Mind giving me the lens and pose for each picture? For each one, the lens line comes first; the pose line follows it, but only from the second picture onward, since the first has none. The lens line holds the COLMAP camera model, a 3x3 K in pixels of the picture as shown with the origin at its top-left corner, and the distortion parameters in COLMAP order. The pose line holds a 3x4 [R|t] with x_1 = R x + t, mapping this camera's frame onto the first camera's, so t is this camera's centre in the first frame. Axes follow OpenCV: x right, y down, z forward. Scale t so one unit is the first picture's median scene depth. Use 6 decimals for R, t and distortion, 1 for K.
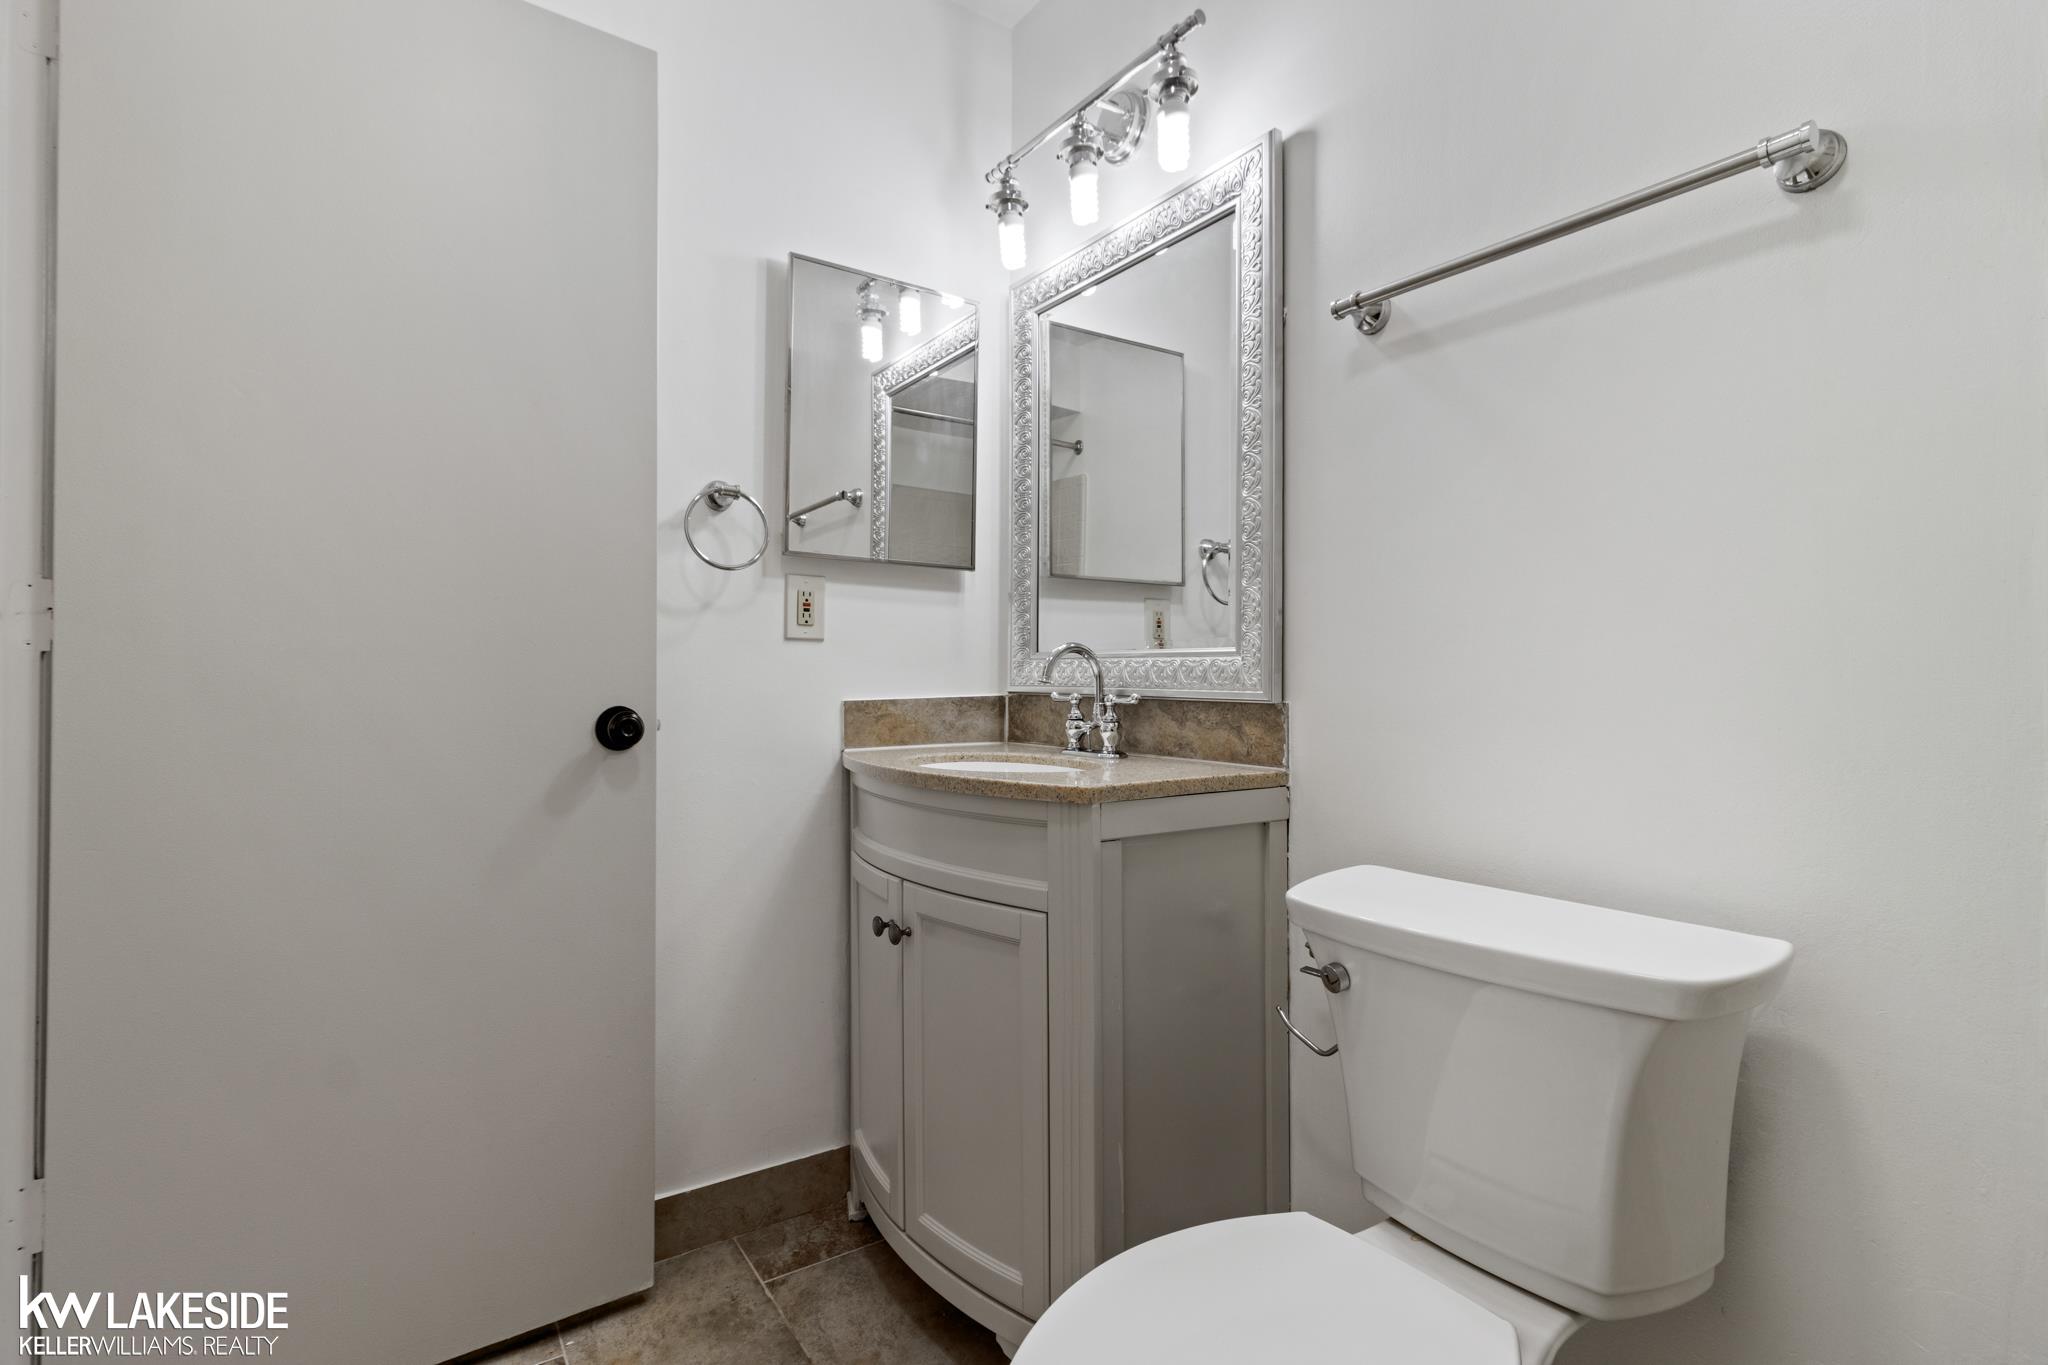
lens RADIAL K [[975.6, 0, 1021.5], [0, 975.6, 675.5], [0, 0, 1]] dist [-0.000553, 0.000064]
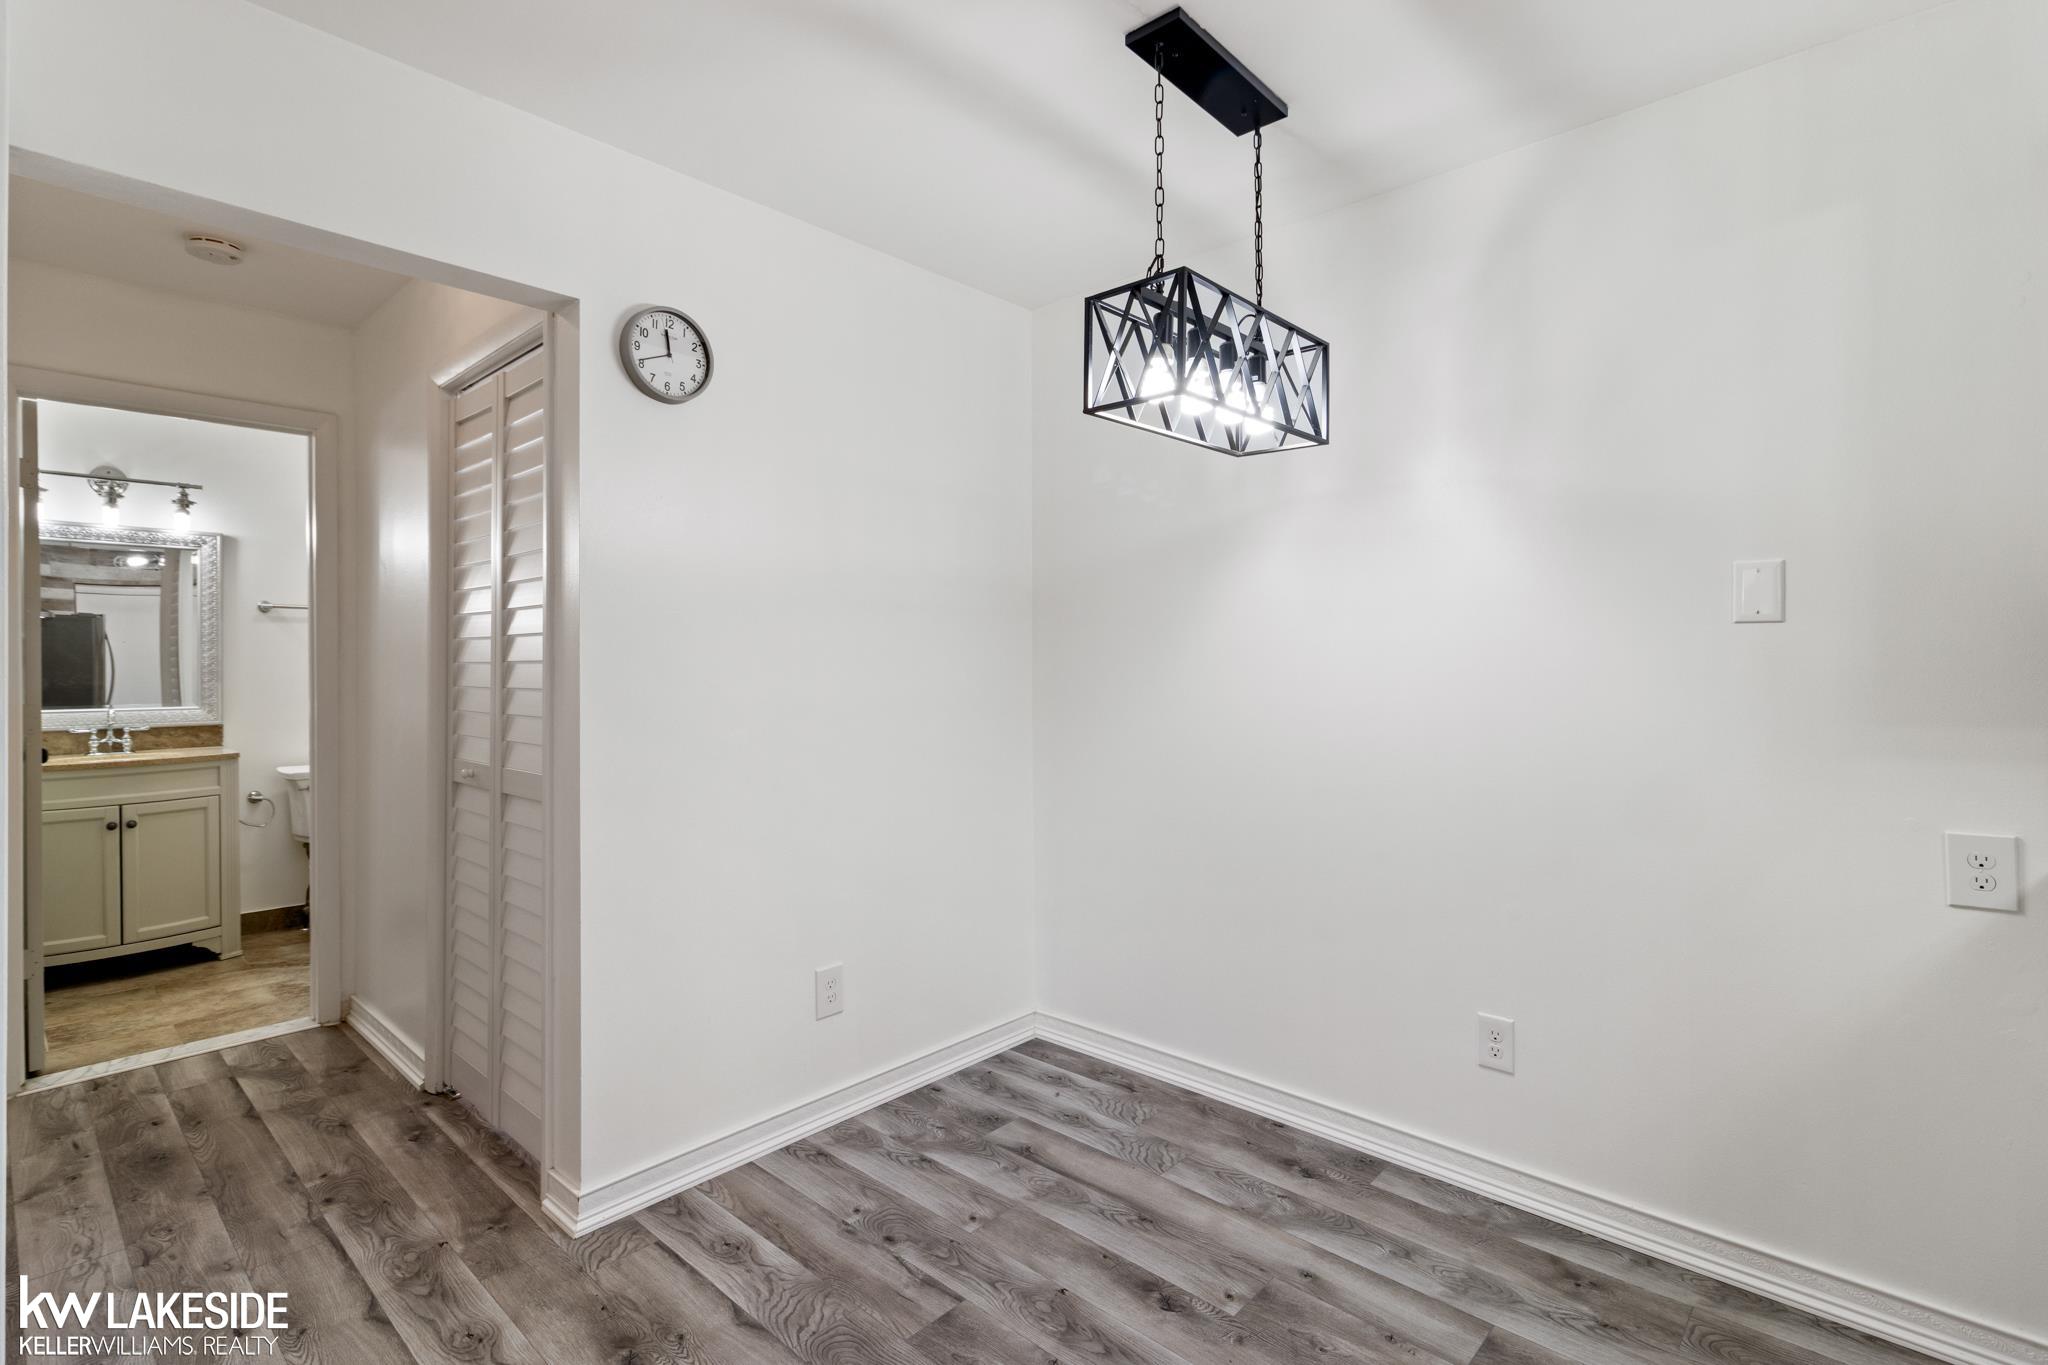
lens RADIAL K [[951.2, 0, 1030.3], [0, 951.2, 649.5], [0, 0, 1]] dist [0.002877, 0.000791]
pose [[-0.240795, -0.003252, 0.970570, -3.092488], [-0.003501, 0.999991, 0.002482, -0.212144], [-0.970570, -0.002800, -0.240804, -0.695497]]
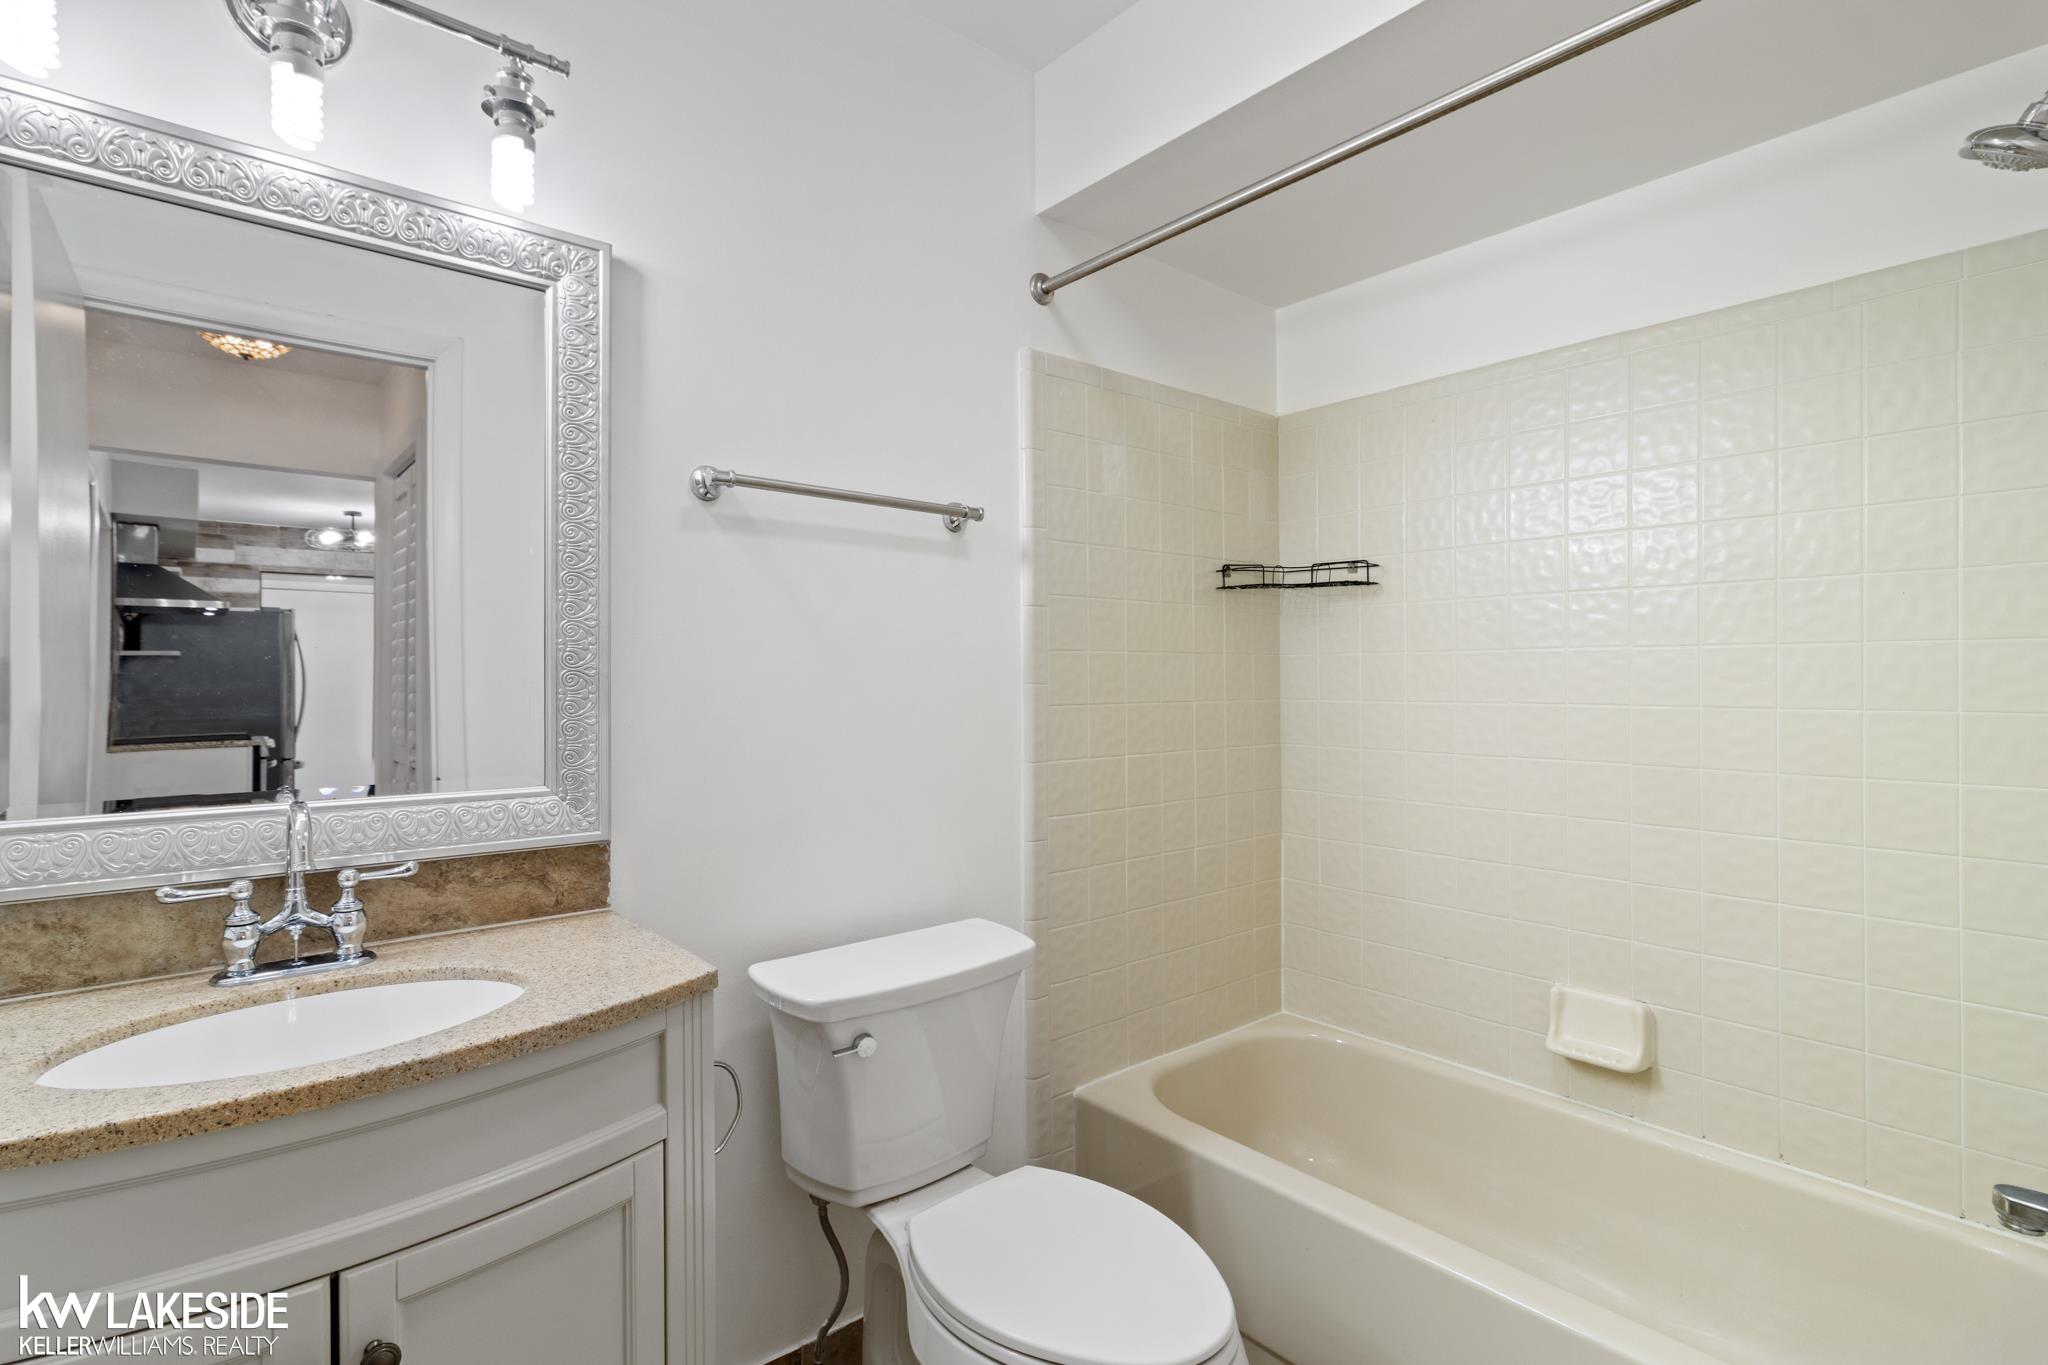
lens RADIAL K [[975.6, 0, 1021.5], [0, 975.6, 675.5], [0, 0, 1]] dist [-0.000553, 0.000064]
pose [[-0.110980, -0.005636, 0.993807, -0.711593], [-0.007064, 0.999963, 0.004882, -0.137785], [-0.993798, -0.006478, -0.111016, 0.675115]]
